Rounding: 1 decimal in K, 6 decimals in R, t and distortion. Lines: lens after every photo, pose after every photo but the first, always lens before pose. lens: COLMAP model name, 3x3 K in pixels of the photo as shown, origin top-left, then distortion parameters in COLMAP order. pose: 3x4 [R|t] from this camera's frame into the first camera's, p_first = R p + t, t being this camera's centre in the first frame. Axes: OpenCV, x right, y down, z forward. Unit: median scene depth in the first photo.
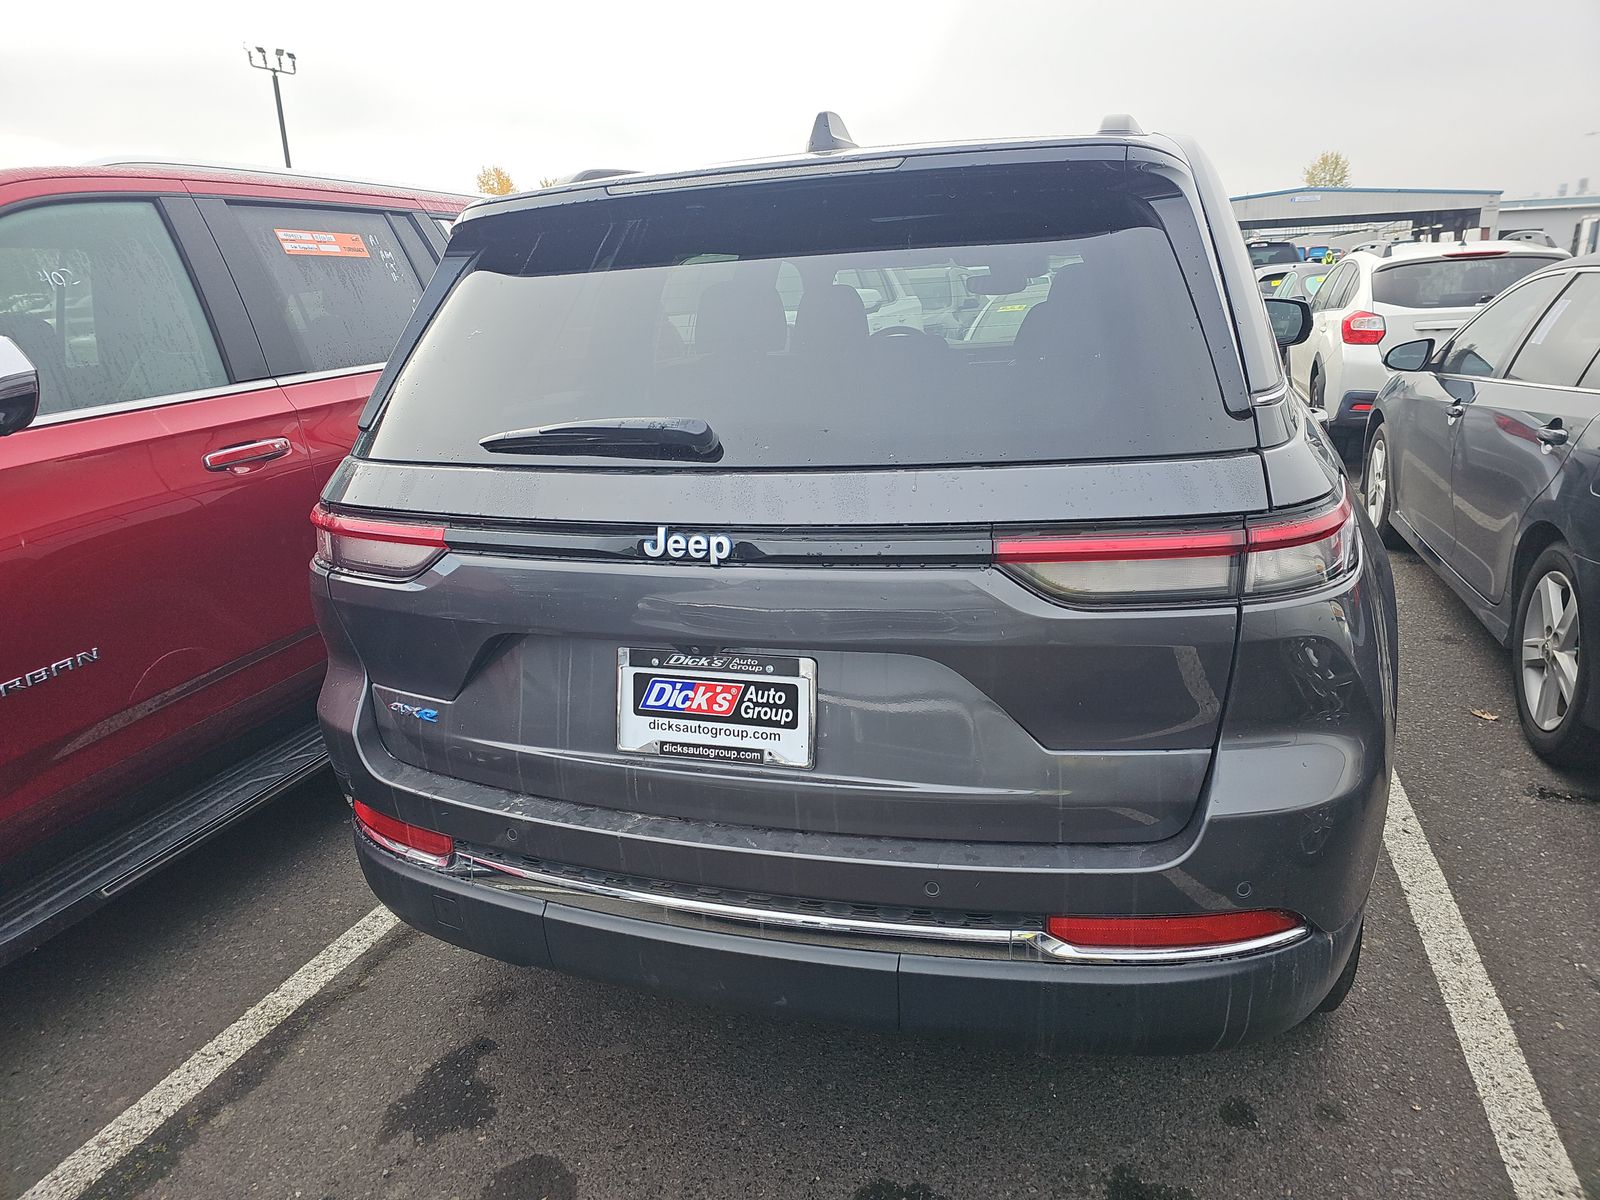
lens RADIAL K [[1070.7, 0, 817.6], [0, 1070.7, 566.5], [0, 0, 1]] dist [0.039836, -0.040544]
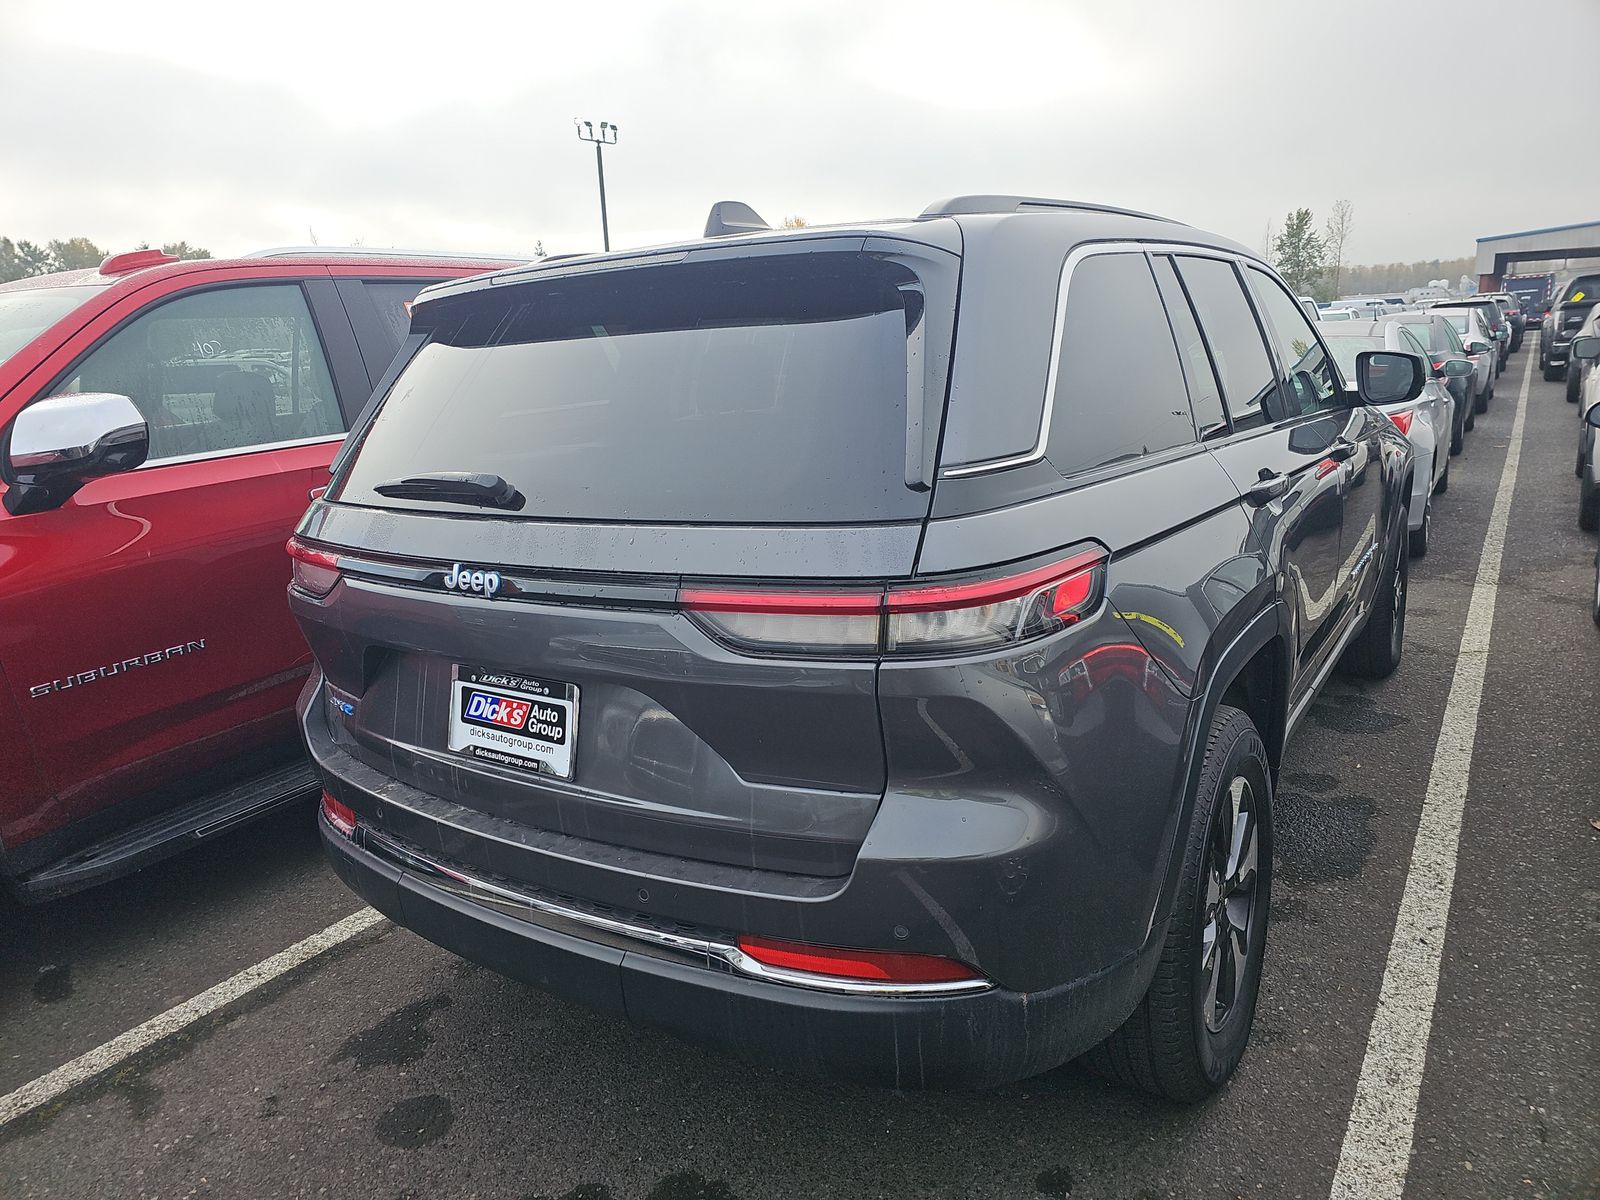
lens RADIAL K [[1083.9, 0, 797.0], [0, 1083.9, 582.4], [0, 0, 1]] dist [0.003919, -0.001725]
pose [[0.960502, 0.052953, -0.273187, 0.514203], [-0.059609, 0.998092, -0.016116, -0.018117], [0.271812, 0.031763, 0.961826, -0.054152]]
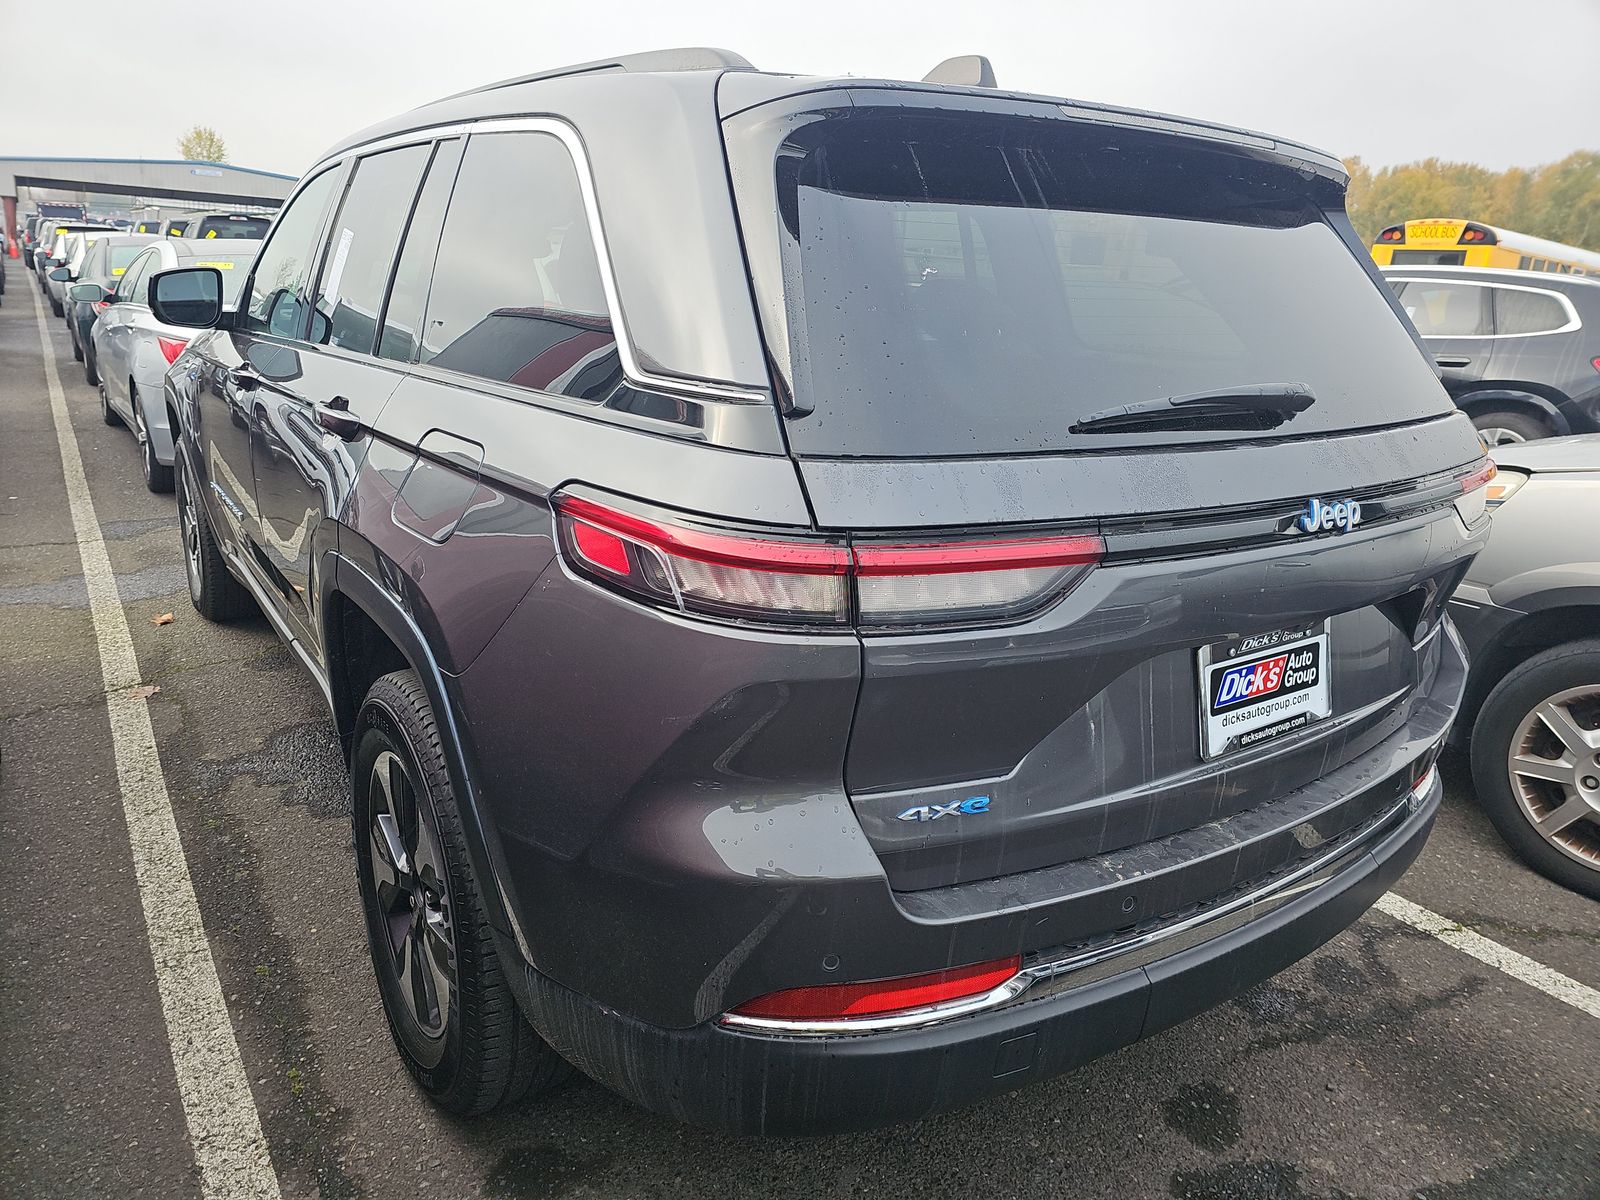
lens RADIAL K [[1083.9, 0, 797.0], [0, 1083.9, 582.4], [0, 0, 1]] dist [0.003919, -0.001725]
pose [[0.613526, -0.148414, 0.775603, -1.098565], [0.128310, 0.987864, 0.087533, -0.099679], [-0.779181, 0.045814, 0.625123, 0.712957]]
